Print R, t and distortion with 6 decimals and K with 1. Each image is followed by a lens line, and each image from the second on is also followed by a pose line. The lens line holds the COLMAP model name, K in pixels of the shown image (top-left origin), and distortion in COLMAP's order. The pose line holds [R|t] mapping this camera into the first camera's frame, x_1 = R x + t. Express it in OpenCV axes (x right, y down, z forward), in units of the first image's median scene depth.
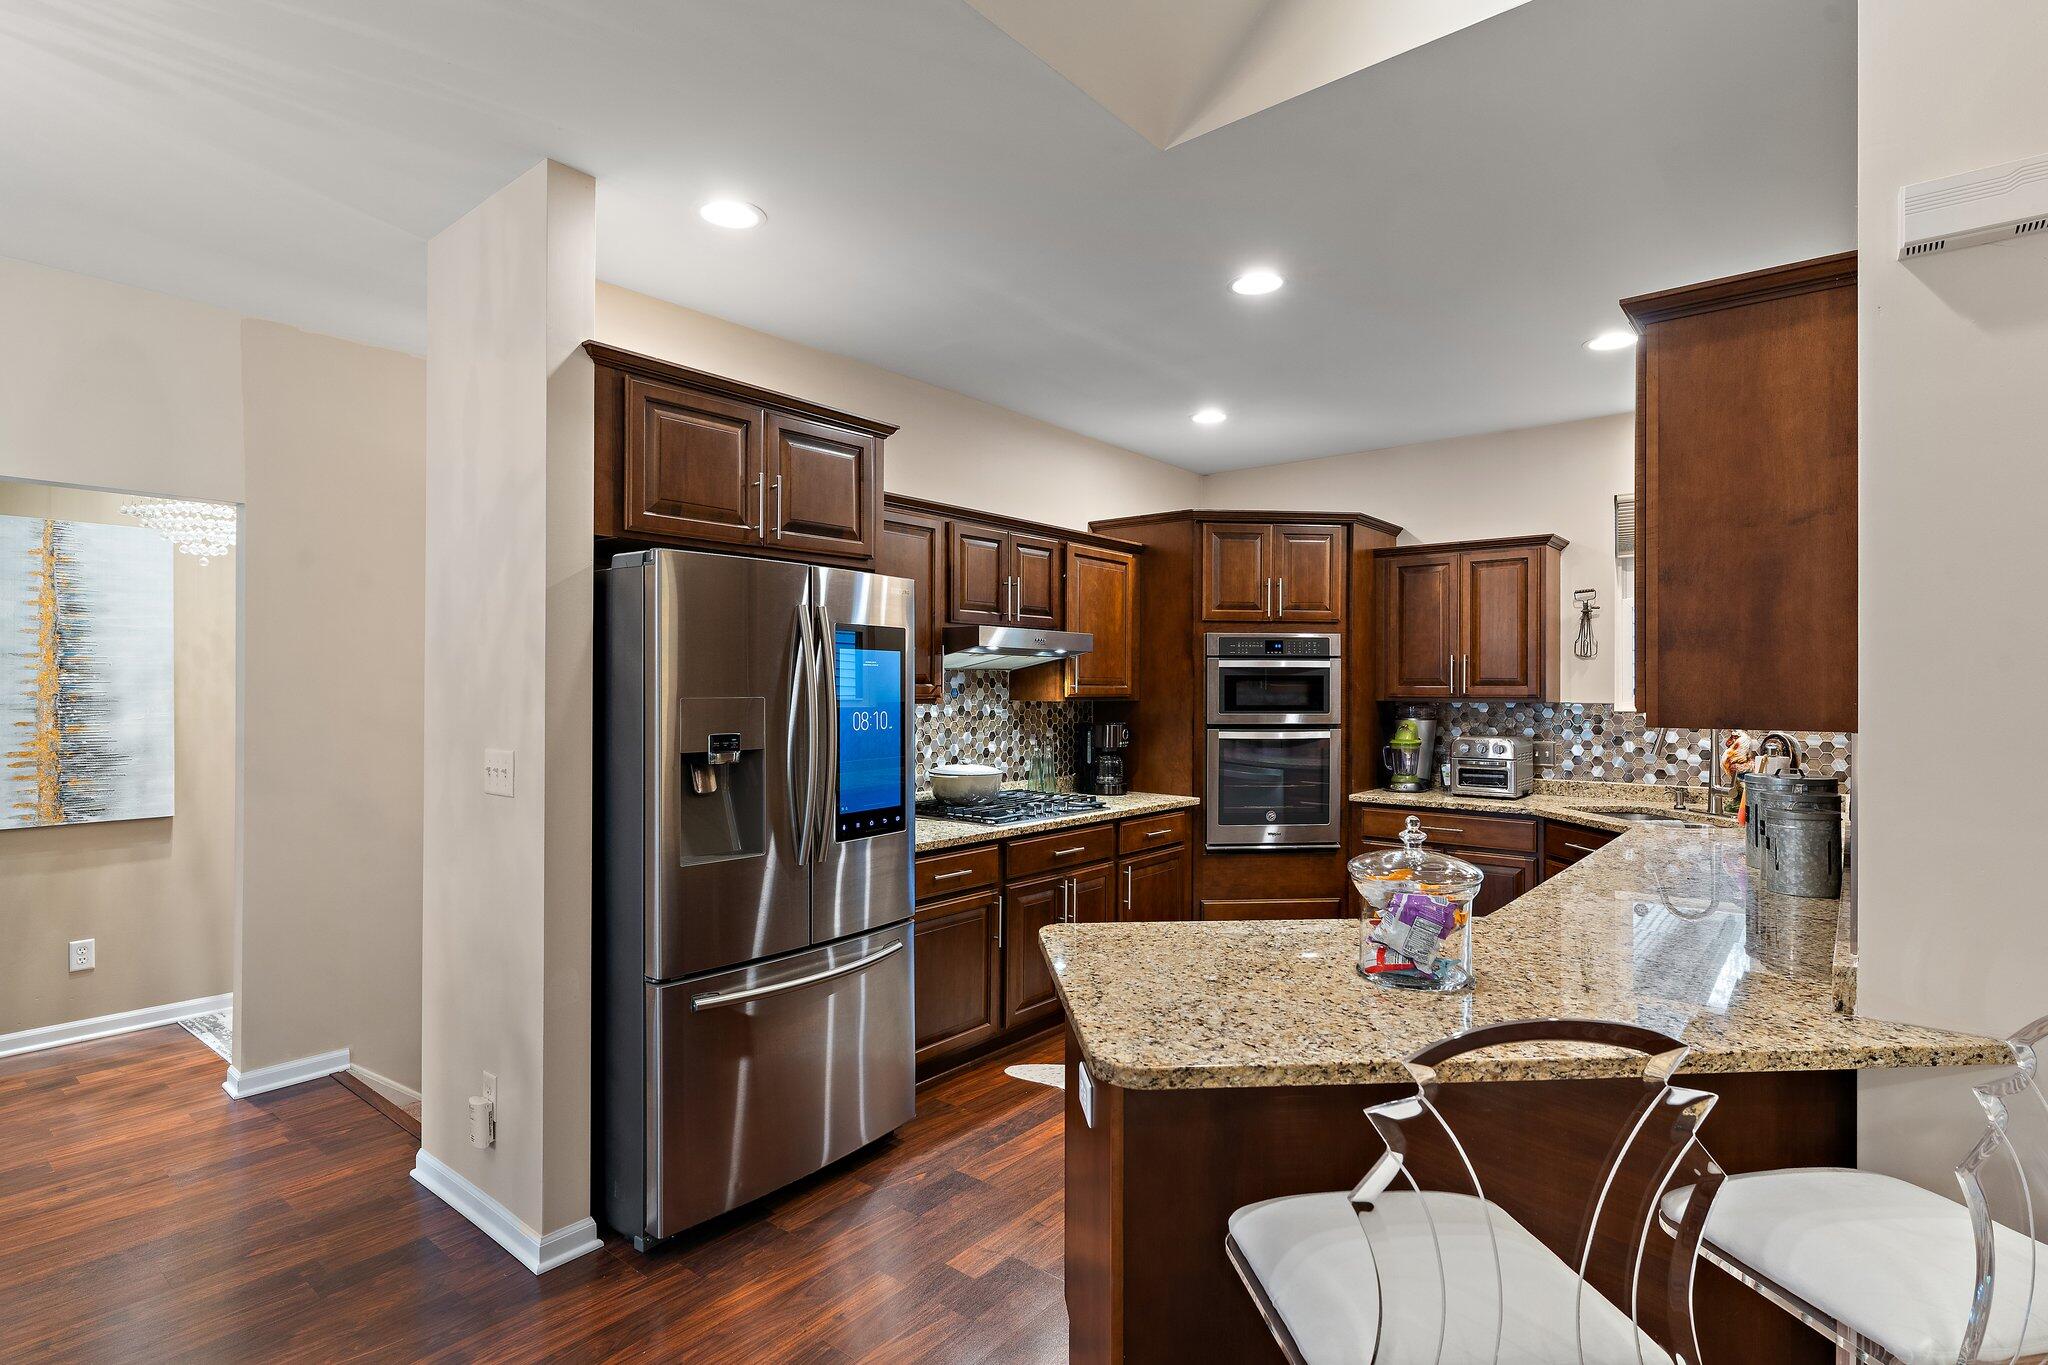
lens RADIAL K [[989.4, 0, 1014.1], [0, 989.4, 685.0], [0, 0, 1]] dist [-0.002662, 0.000074]
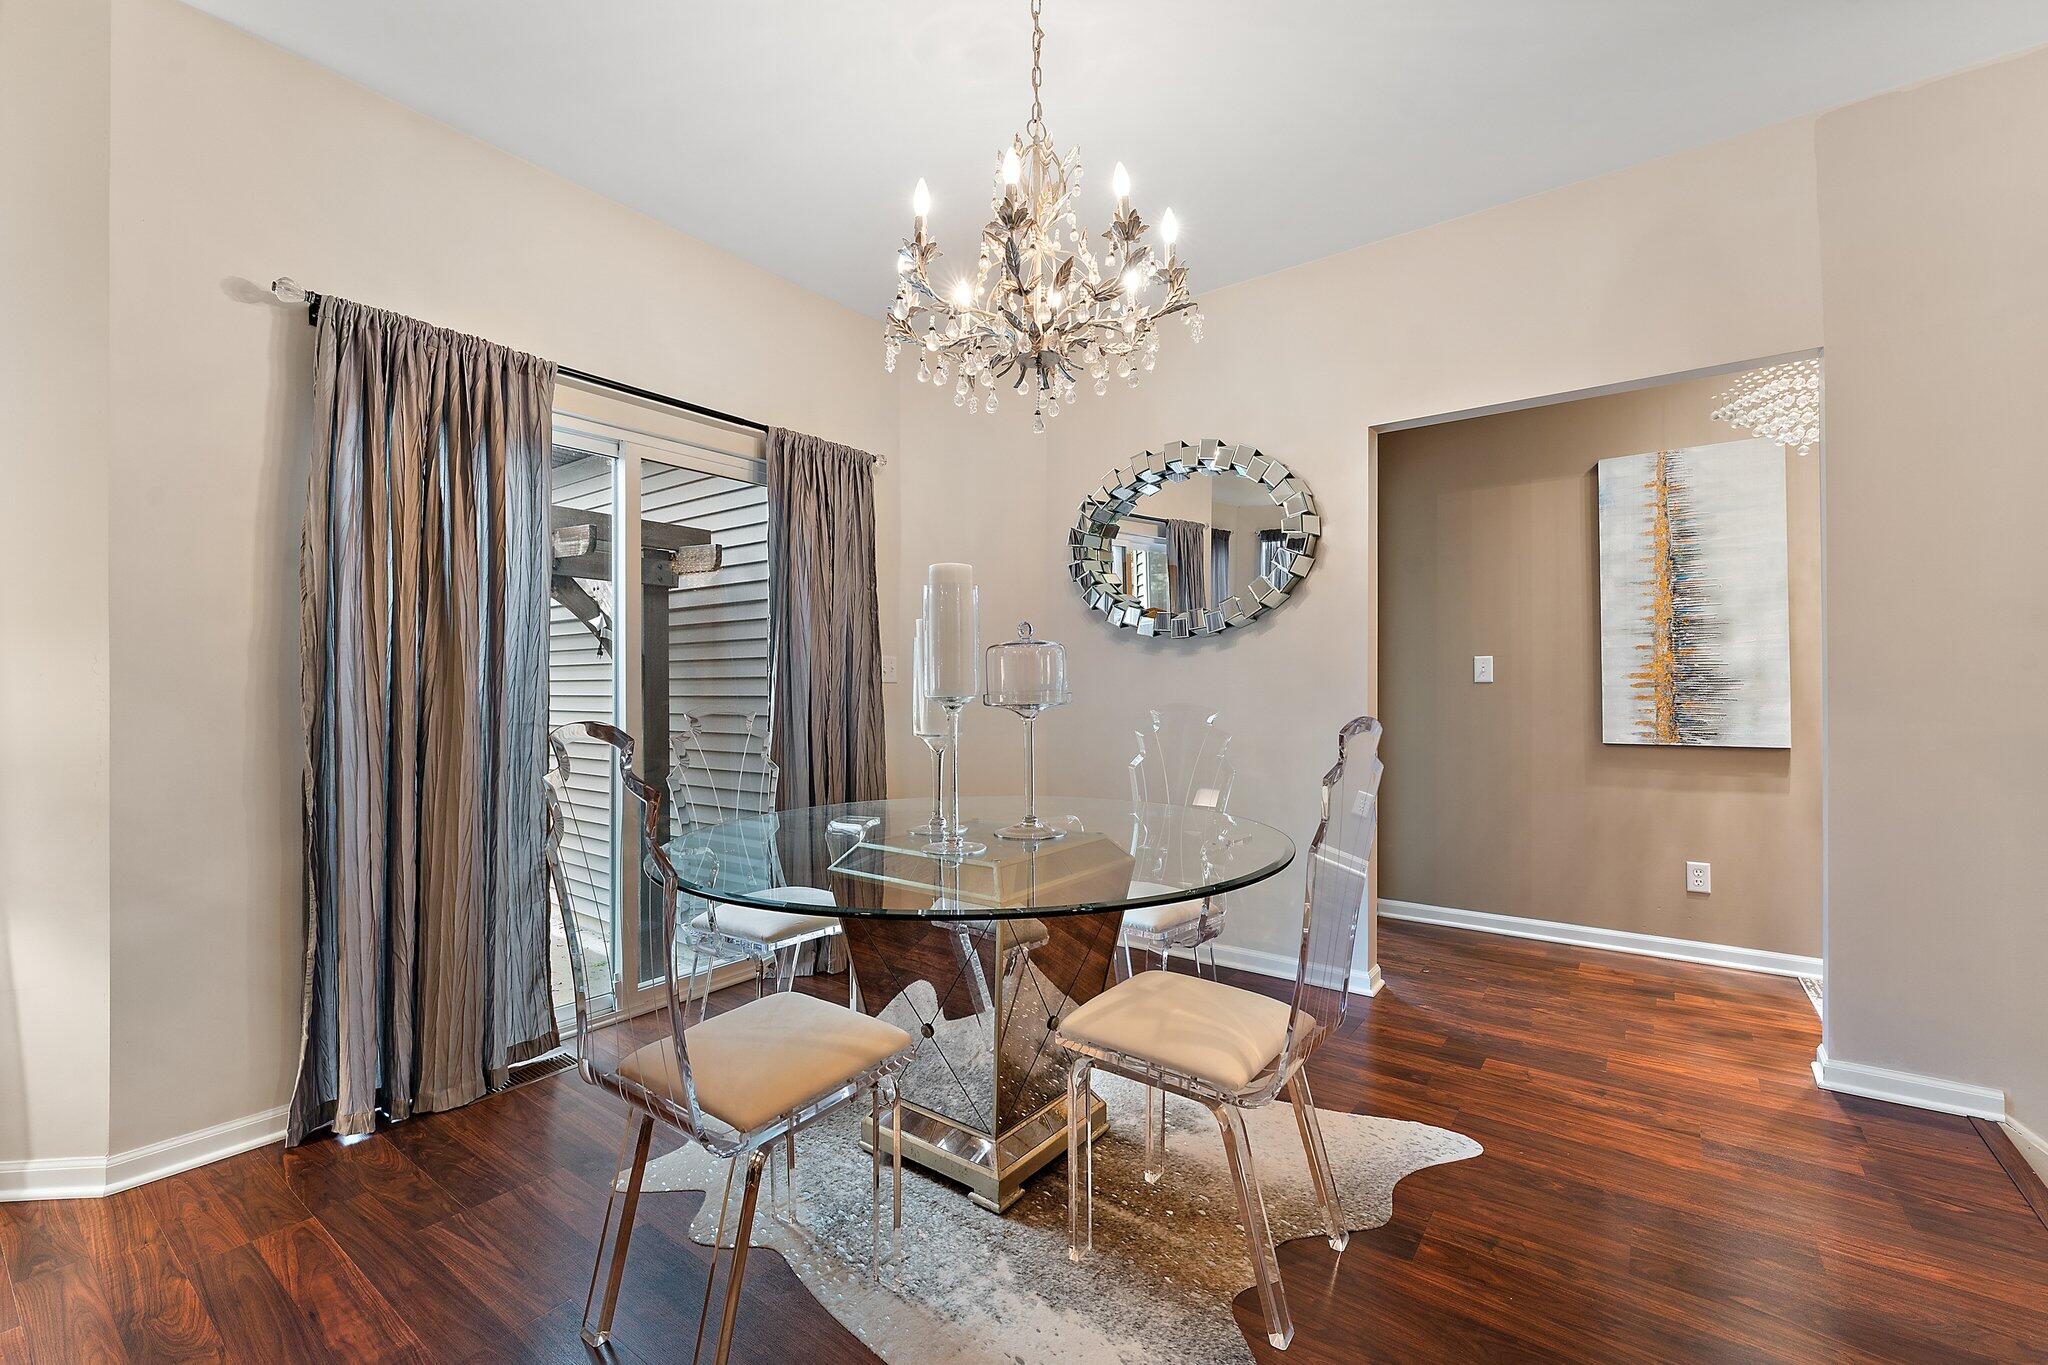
lens RADIAL K [[859.9, 0, 1012.3], [0, 859.9, 681.1], [0, 0, 1]] dist [-0.003738, -0.000845]
pose [[0.042731, -0.007783, -0.999056, -0.099500], [0.008221, 0.999939, -0.007438, 0.074028], [0.999053, -0.007895, 0.042792, 0.264513]]
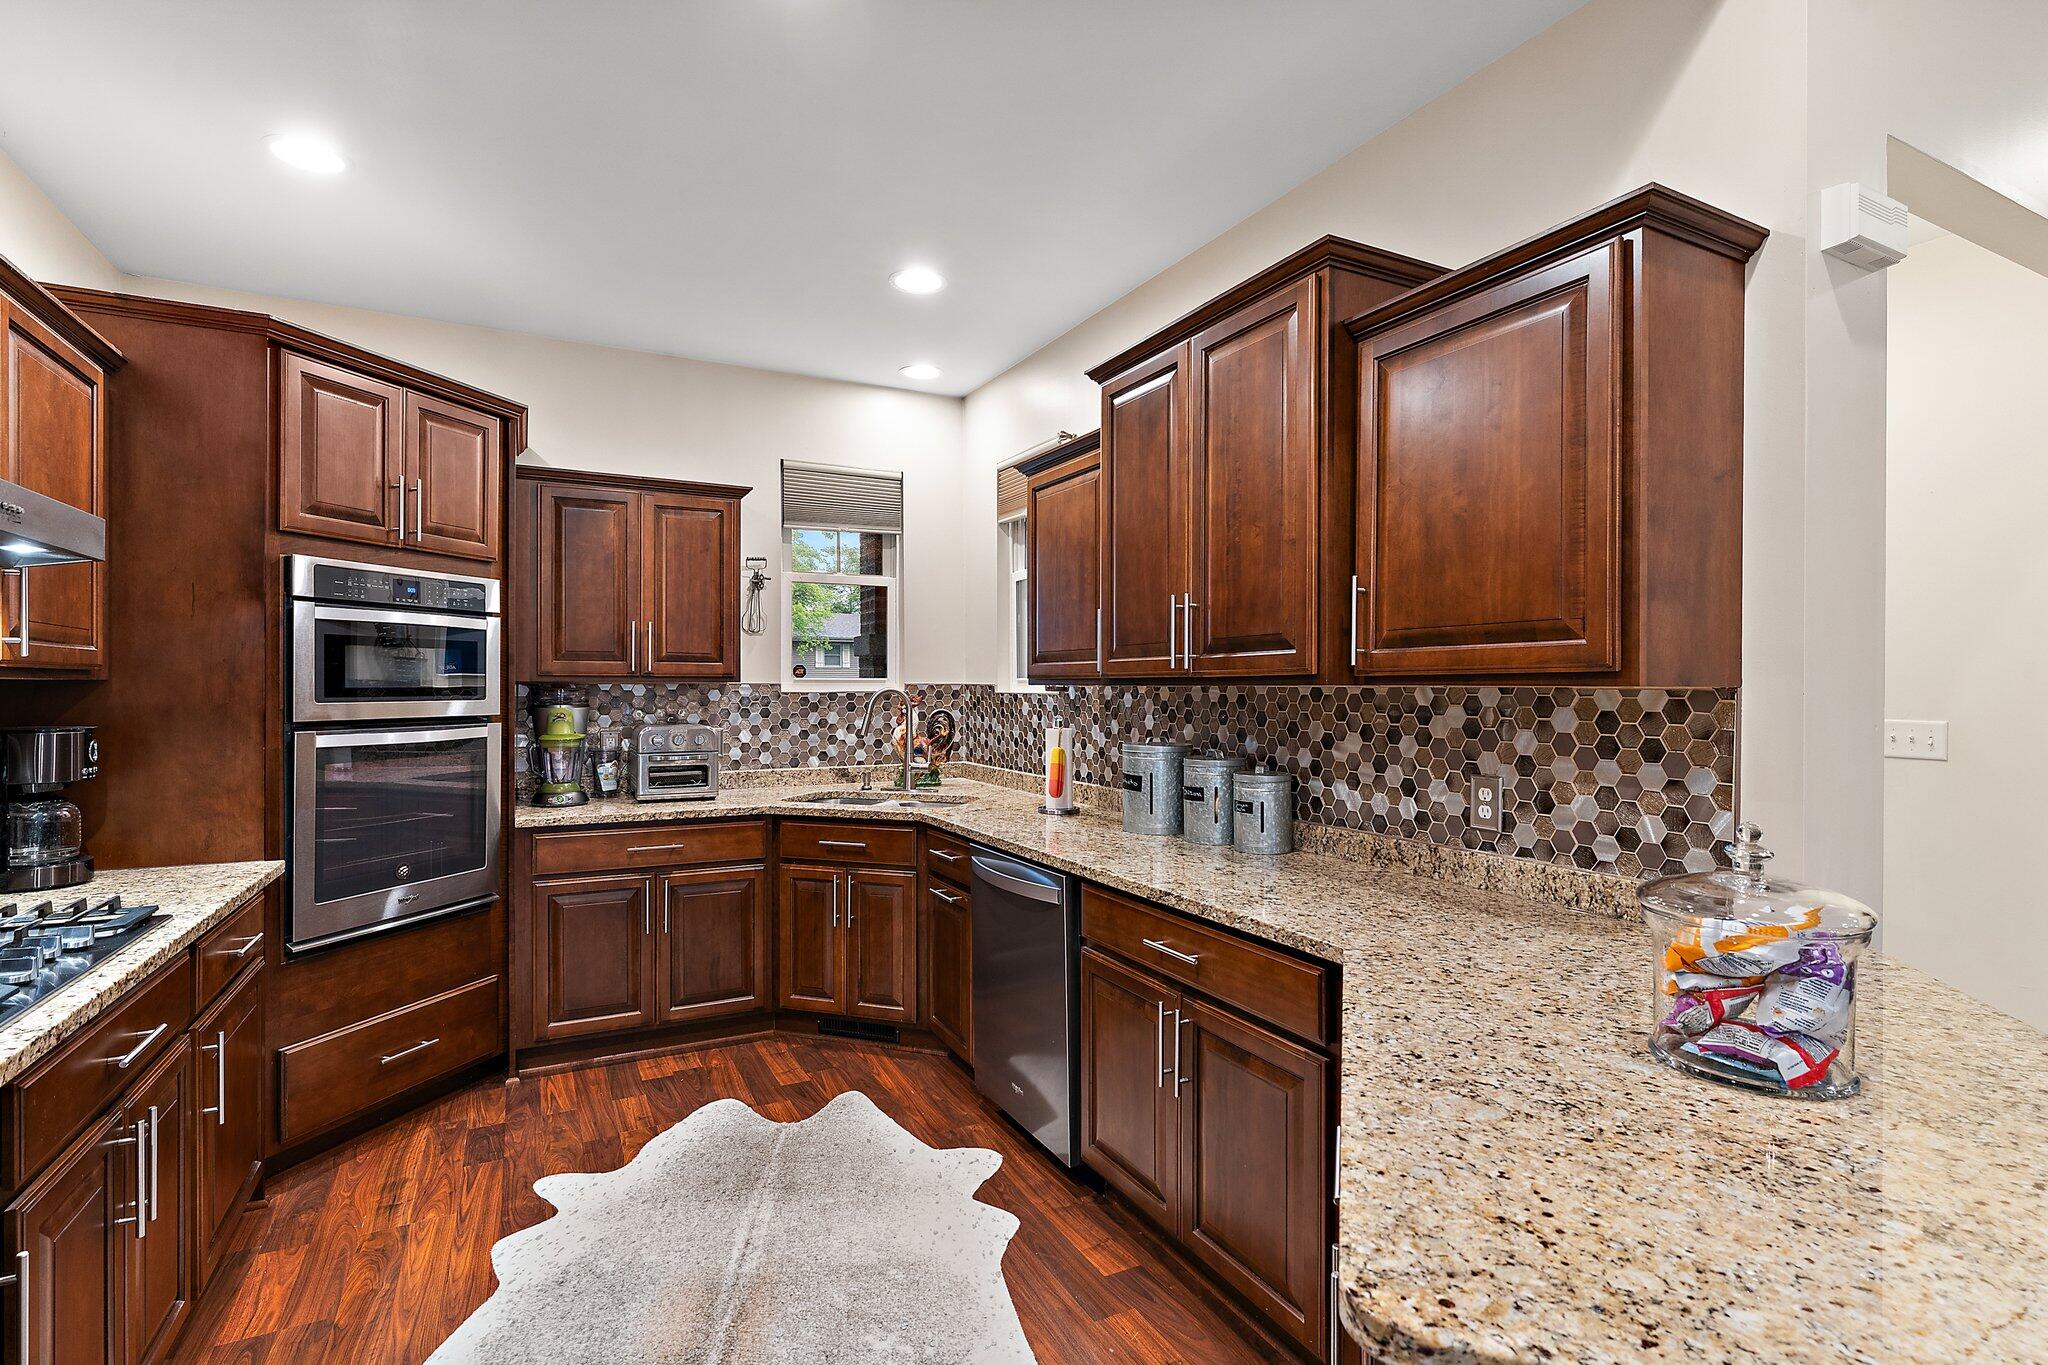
lens RADIAL K [[964.7, 0, 1020.3], [0, 964.7, 691.5], [0, 0, 1]] dist [-0.003189, -0.000620]
pose [[0.393568, -0.007482, 0.919265, -0.162028], [-0.005036, 0.999934, 0.010294, 0.018402], [-0.919282, -0.008681, 0.393505, 0.520115]]
